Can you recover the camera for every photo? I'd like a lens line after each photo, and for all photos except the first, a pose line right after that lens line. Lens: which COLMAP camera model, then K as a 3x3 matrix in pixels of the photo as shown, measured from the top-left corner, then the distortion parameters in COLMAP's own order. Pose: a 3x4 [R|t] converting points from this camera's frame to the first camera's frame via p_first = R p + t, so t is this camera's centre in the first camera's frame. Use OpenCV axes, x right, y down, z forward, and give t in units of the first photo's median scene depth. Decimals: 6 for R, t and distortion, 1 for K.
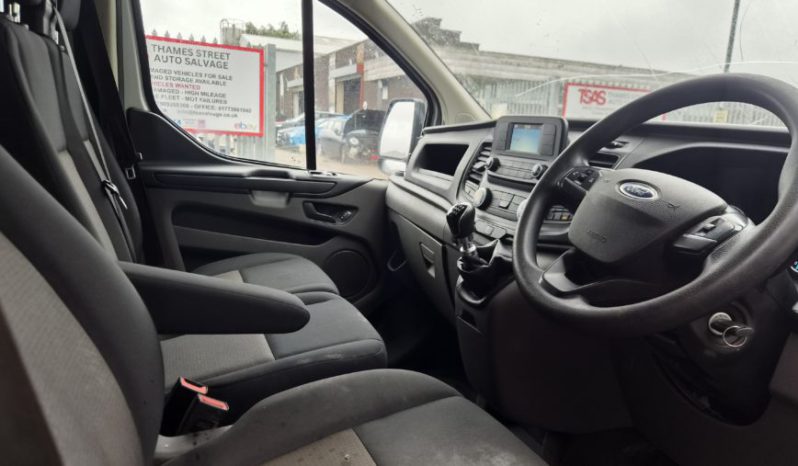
lens RADIAL K [[545.8, 0, 389.9], [0, 545.8, 236.2], [0, 0, 1]] dist [0.078865, -0.060455]
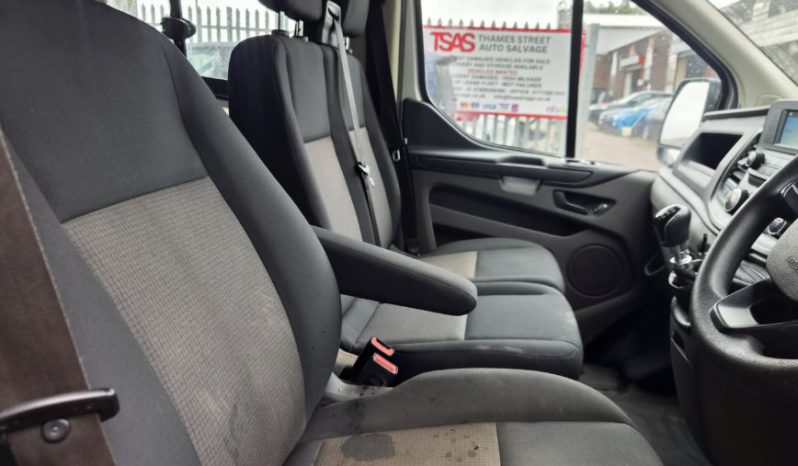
lens RADIAL K [[550.5, 0, 398.4], [0, 550.5, 219.4], [0, 0, 1]] dist [0.072962, -0.059422]
pose [[0.854659, 0.097804, -0.509894, 0.109933], [-0.098037, 0.994830, 0.026496, -0.010455], [0.509849, 0.027343, 0.859829, 0.017423]]
